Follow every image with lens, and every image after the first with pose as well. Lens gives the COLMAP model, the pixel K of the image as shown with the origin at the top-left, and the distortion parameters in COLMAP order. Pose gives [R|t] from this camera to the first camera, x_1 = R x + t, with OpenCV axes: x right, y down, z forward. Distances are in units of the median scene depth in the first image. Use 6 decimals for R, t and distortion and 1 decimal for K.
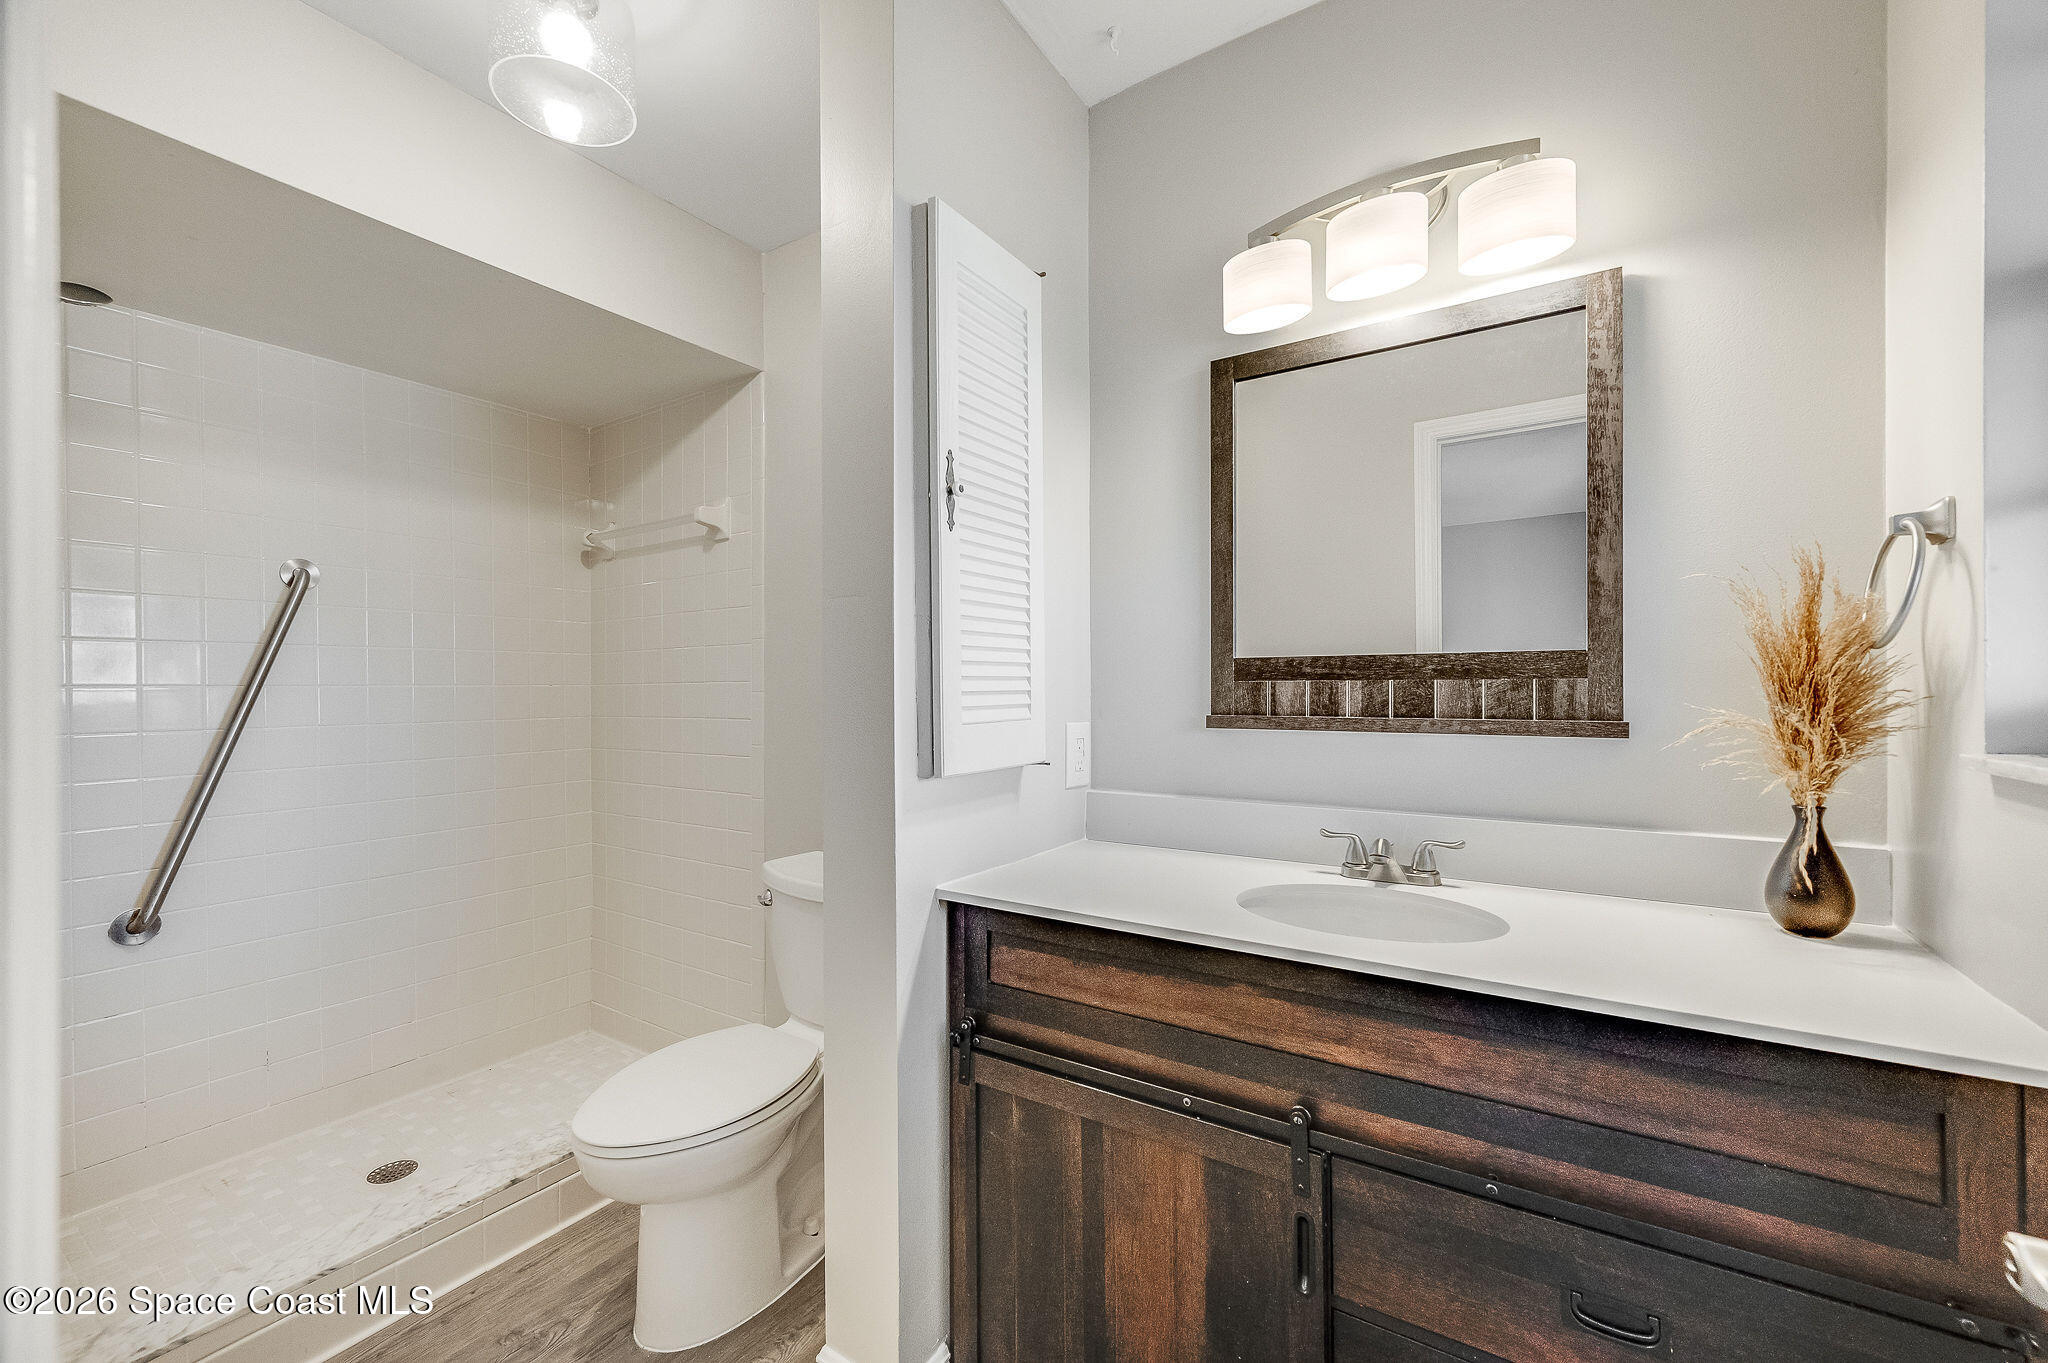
lens RADIAL K [[827.3, 0, 1024.3], [0, 827.3, 701.6], [0, 0, 1]] dist [0.000244, 0.000465]
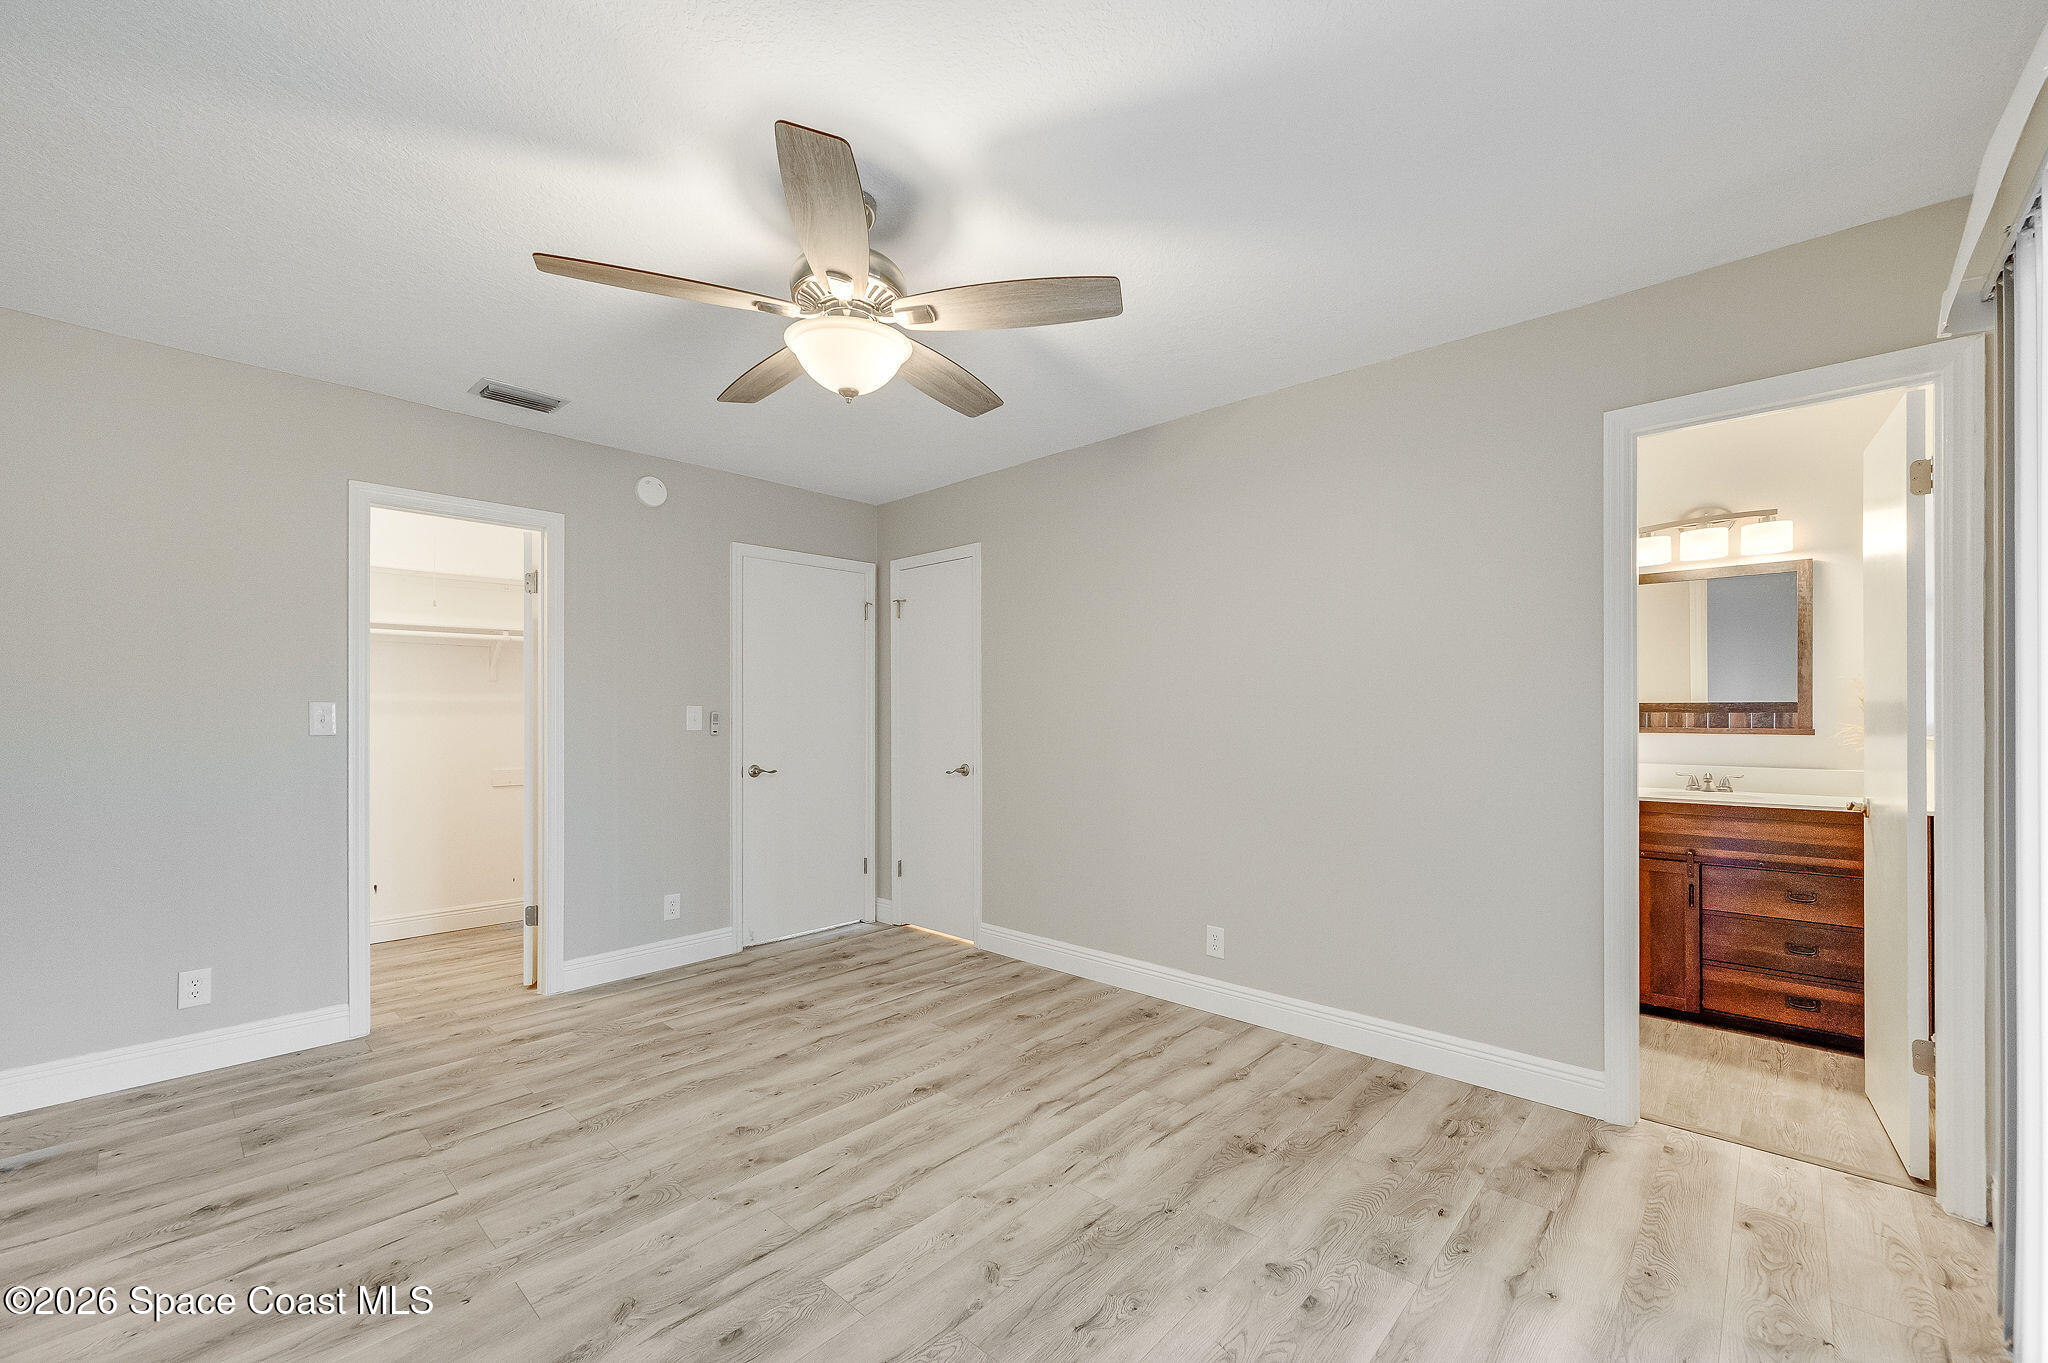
lens RADIAL K [[827.3, 0, 1023.7], [0, 827.3, 720.5], [0, 0, 1]] dist [0.000244, 0.000465]
pose [[0.984152, 0.001866, -0.177320, -1.300756], [-0.002173, 0.999996, -0.001537, 0.006572], [0.177316, 0.001898, 0.984152, -2.067965]]
